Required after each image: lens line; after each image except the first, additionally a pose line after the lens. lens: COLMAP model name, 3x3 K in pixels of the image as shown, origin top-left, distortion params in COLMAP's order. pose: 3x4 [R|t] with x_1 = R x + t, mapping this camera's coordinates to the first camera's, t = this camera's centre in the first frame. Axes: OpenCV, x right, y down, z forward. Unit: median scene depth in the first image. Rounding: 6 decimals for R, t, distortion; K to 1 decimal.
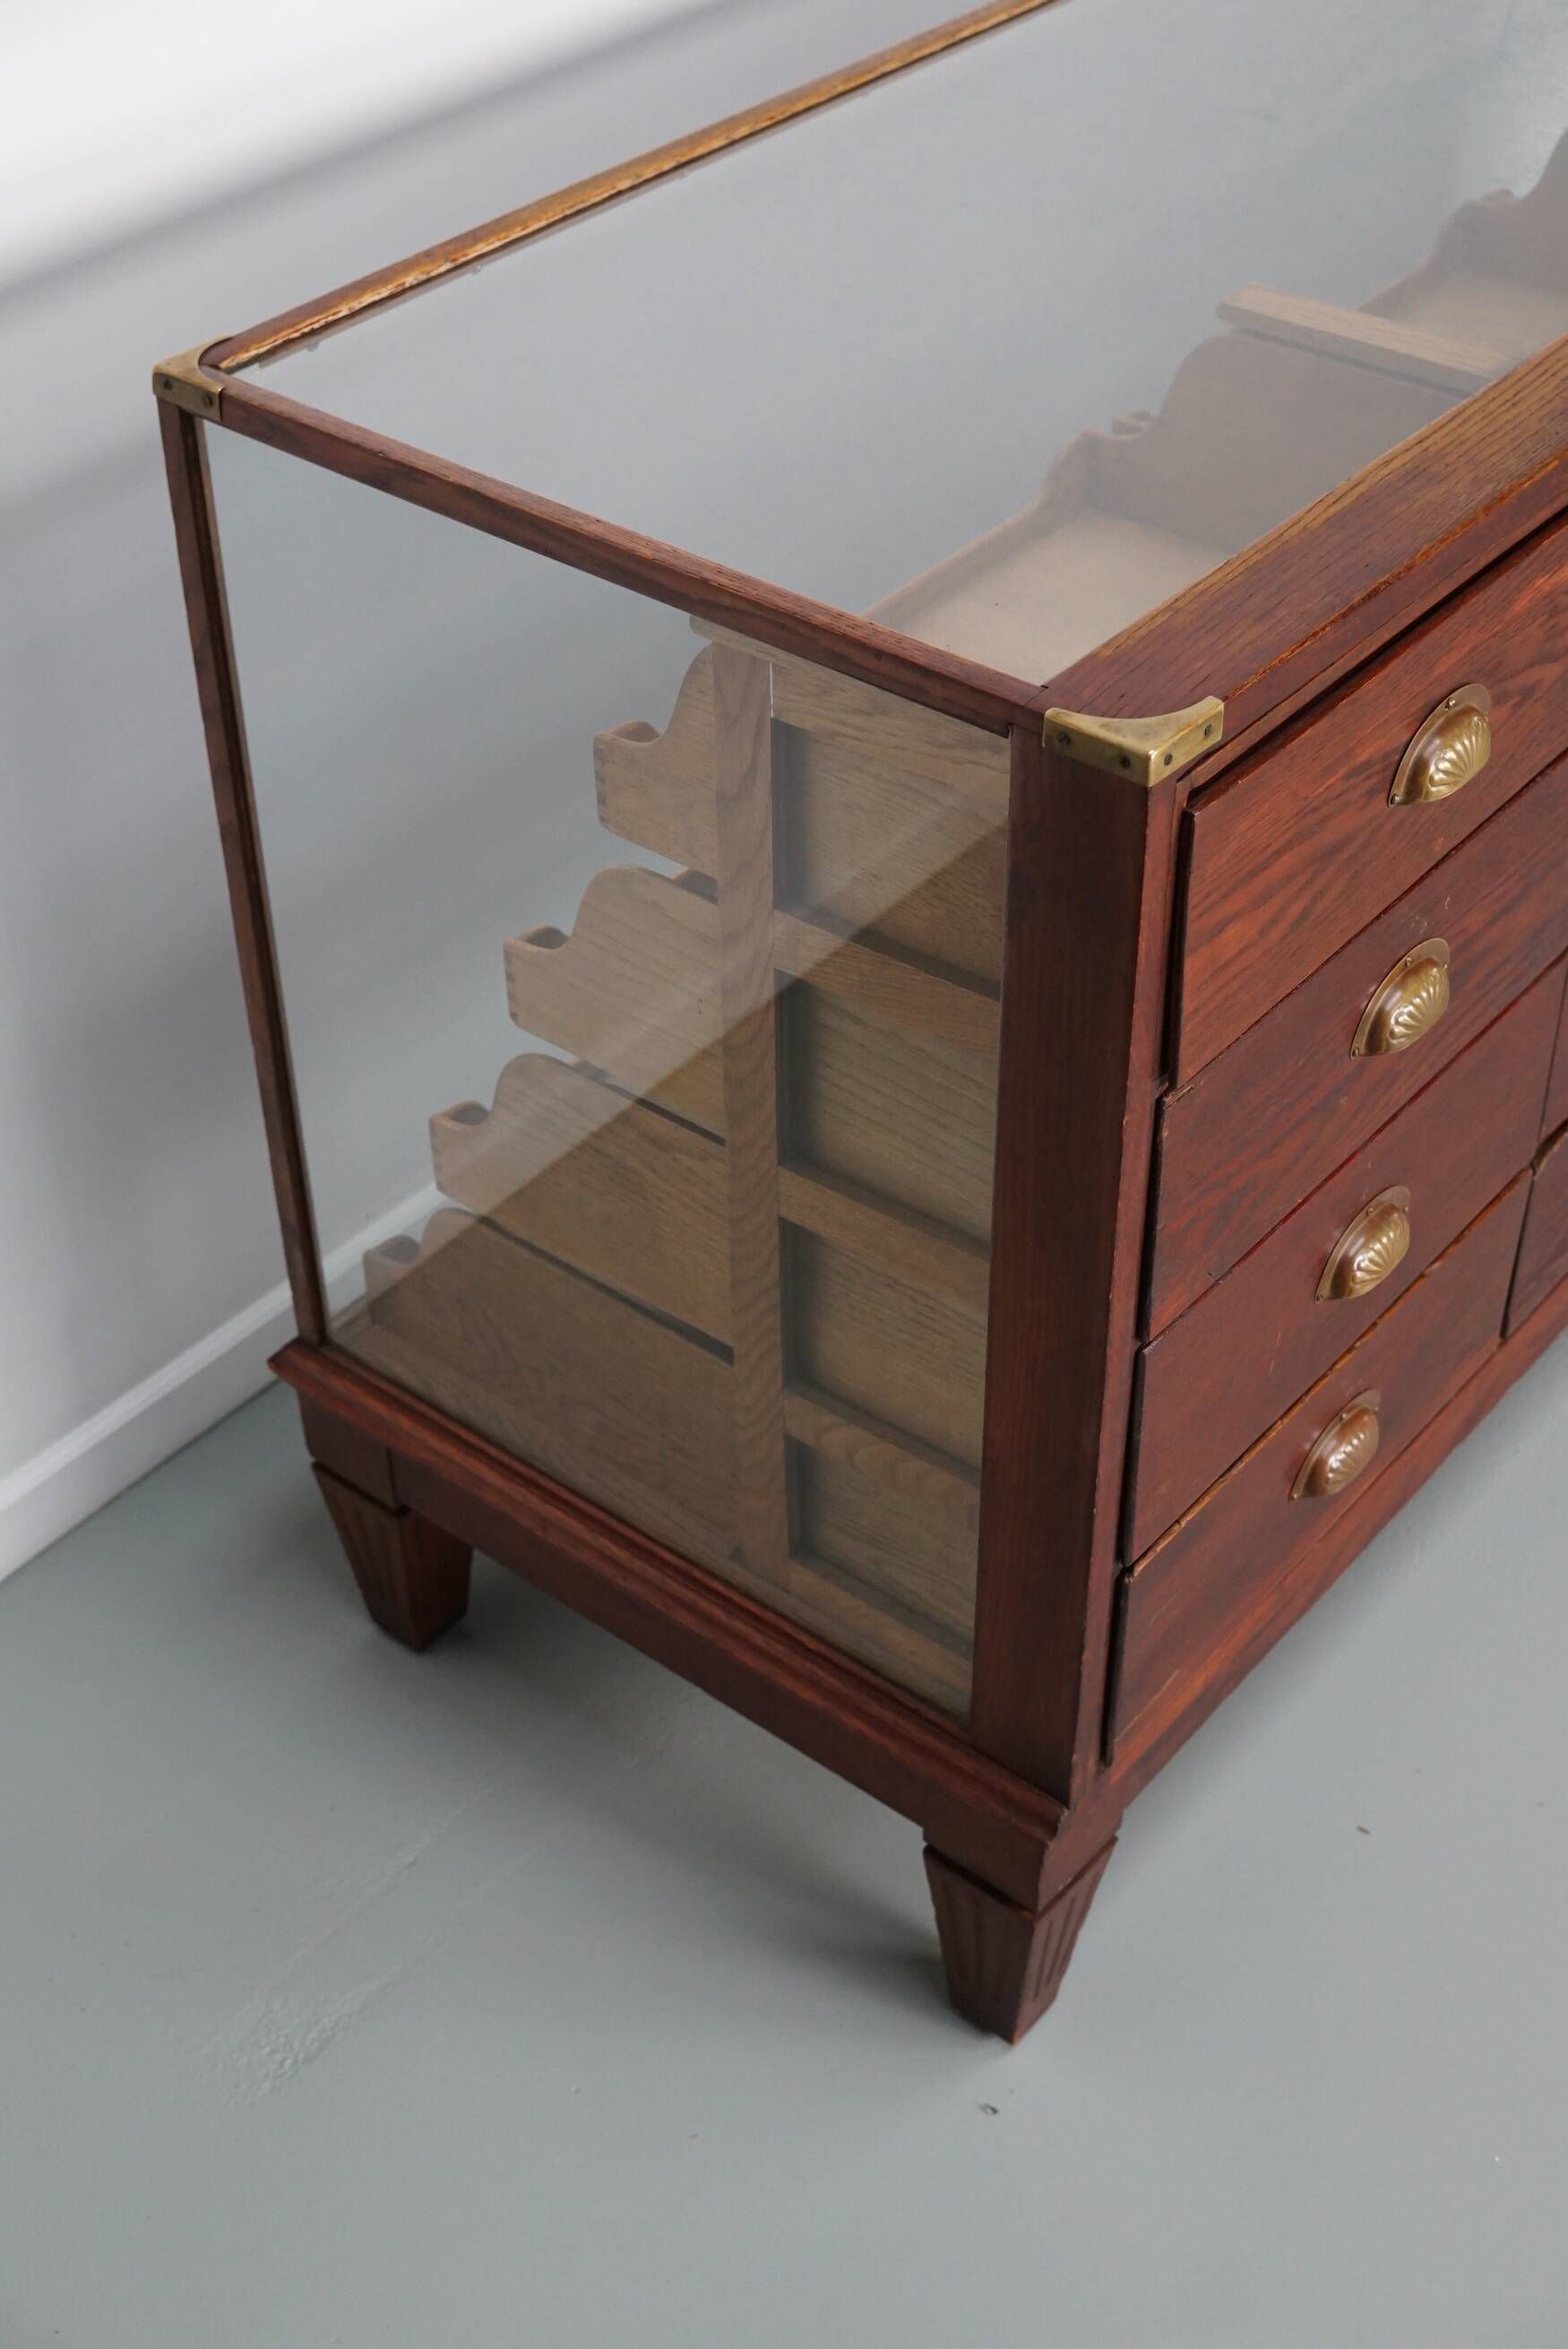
lens RADIAL K [[3041.2, 0, 743.8], [0, 3041.2, 1146.7], [0, 0, 1]] dist [-0.096305, 0.000000]
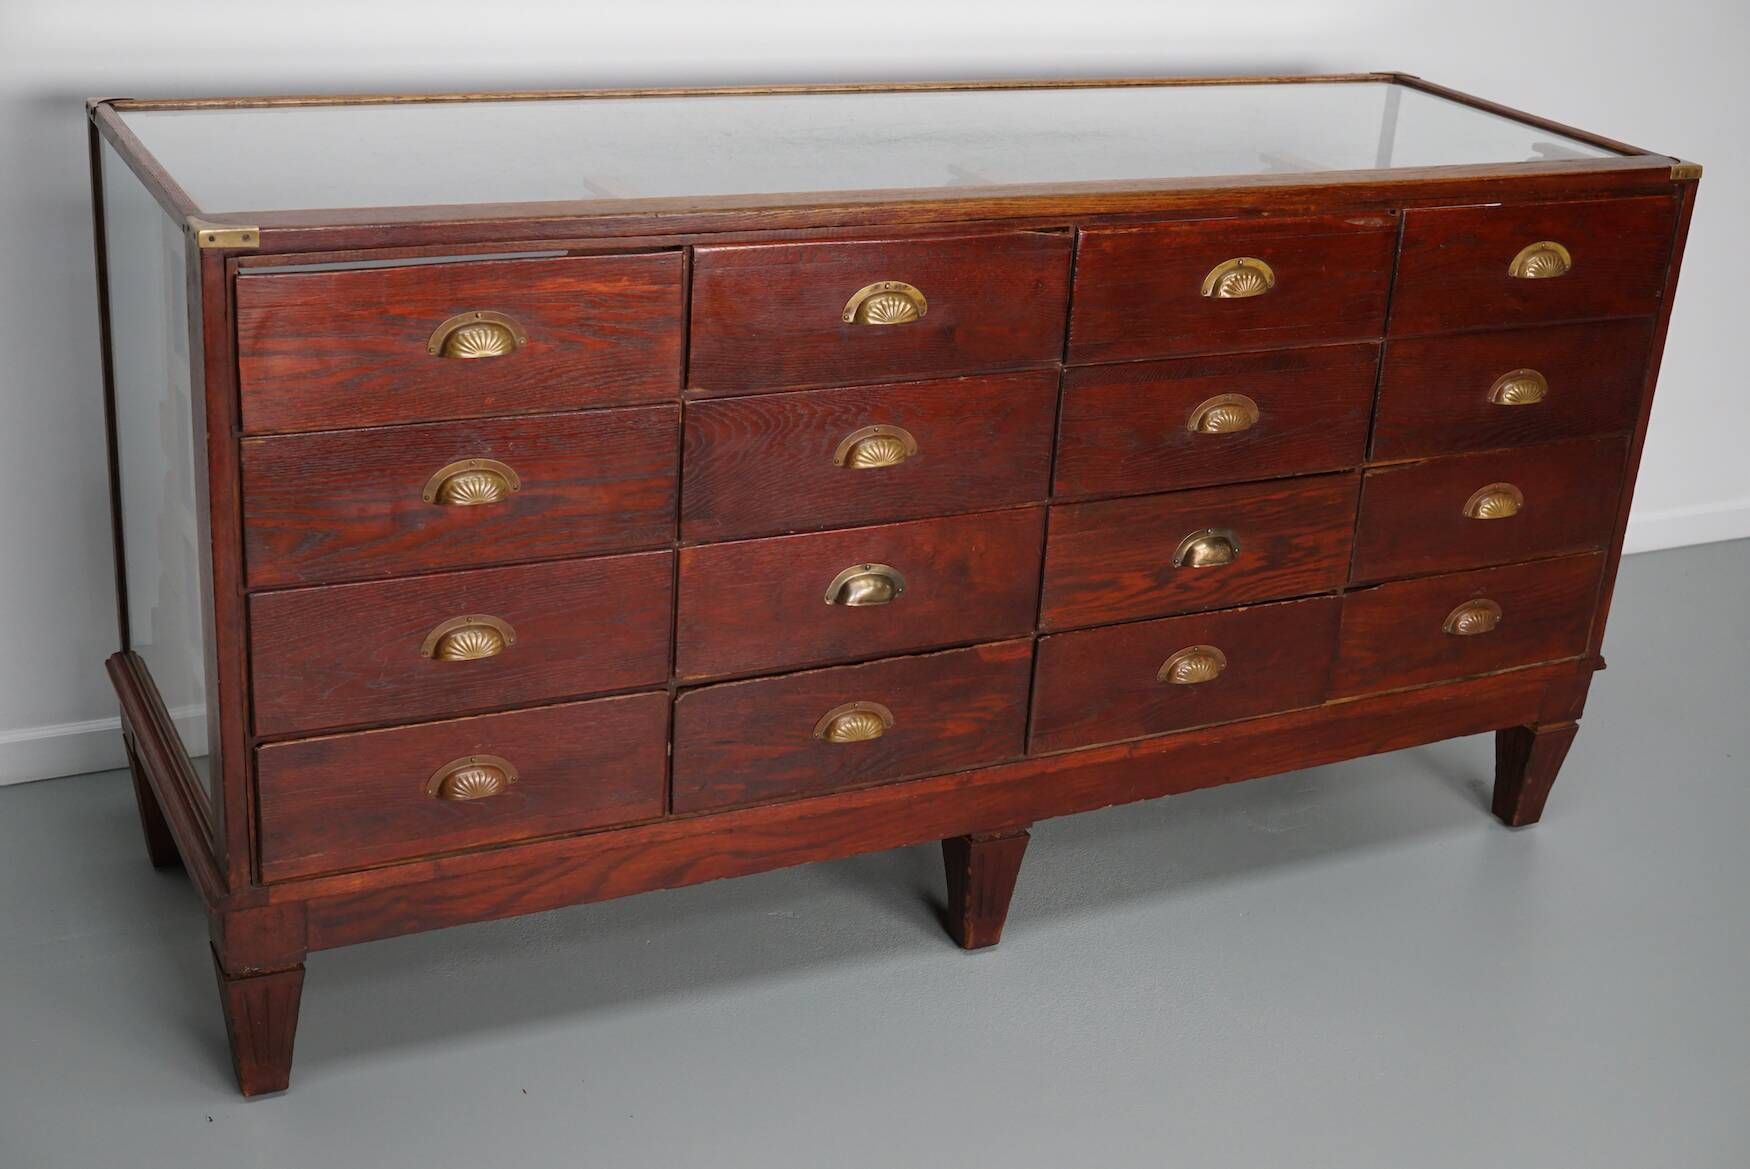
lens RADIAL K [[2266.0, 0, 870.1], [0, 2266.0, 599.0], [0, 0, 1]] dist [-0.096305, 0.000000]
pose [[0.912747, 0.231503, -0.336601, 0.888162], [-0.320412, 0.916817, -0.238292, 0.258250], [0.253436, 0.325351, 0.910998, -0.195523]]
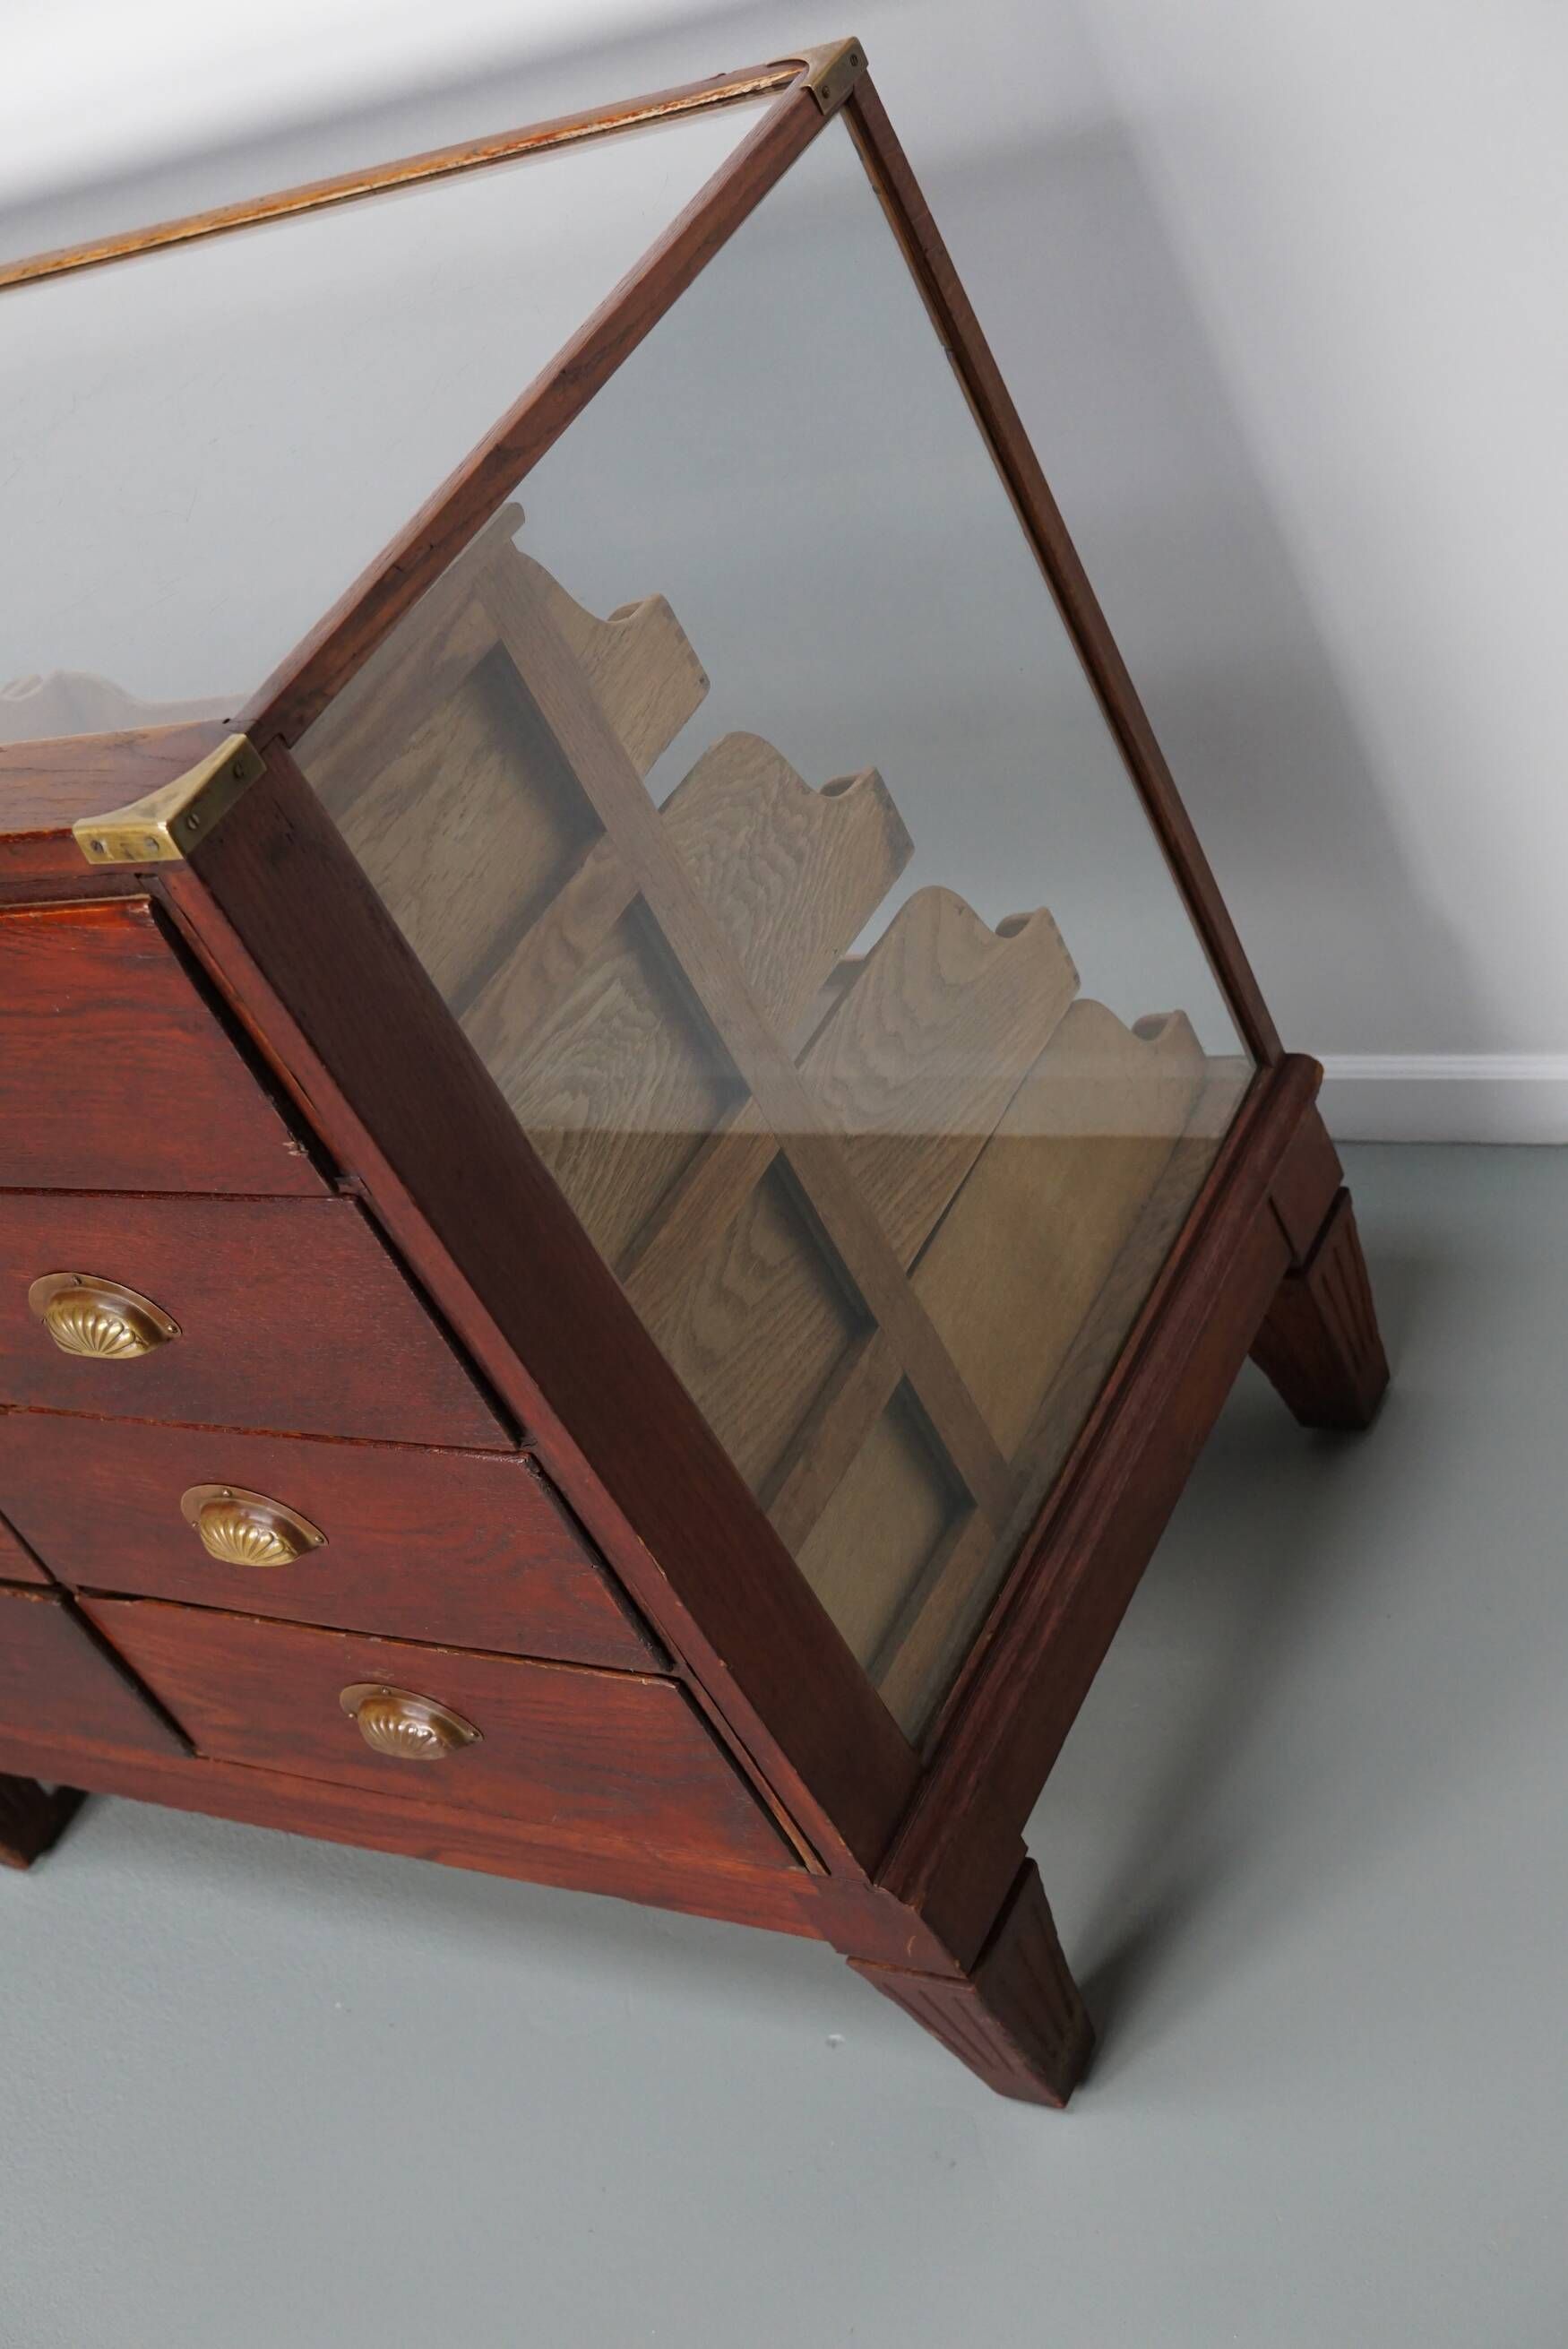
lens RADIAL K [[3041.2, 0, 785.0], [0, 3041.2, 1173.8], [0, 0, 1]] dist [-0.096305, 0.000000]
pose [[0.179423, 0.561596, -0.807723, 1.440519], [-0.259947, 0.818930, 0.511645, -0.977755], [0.948807, 0.118165, 0.292920, 1.355226]]
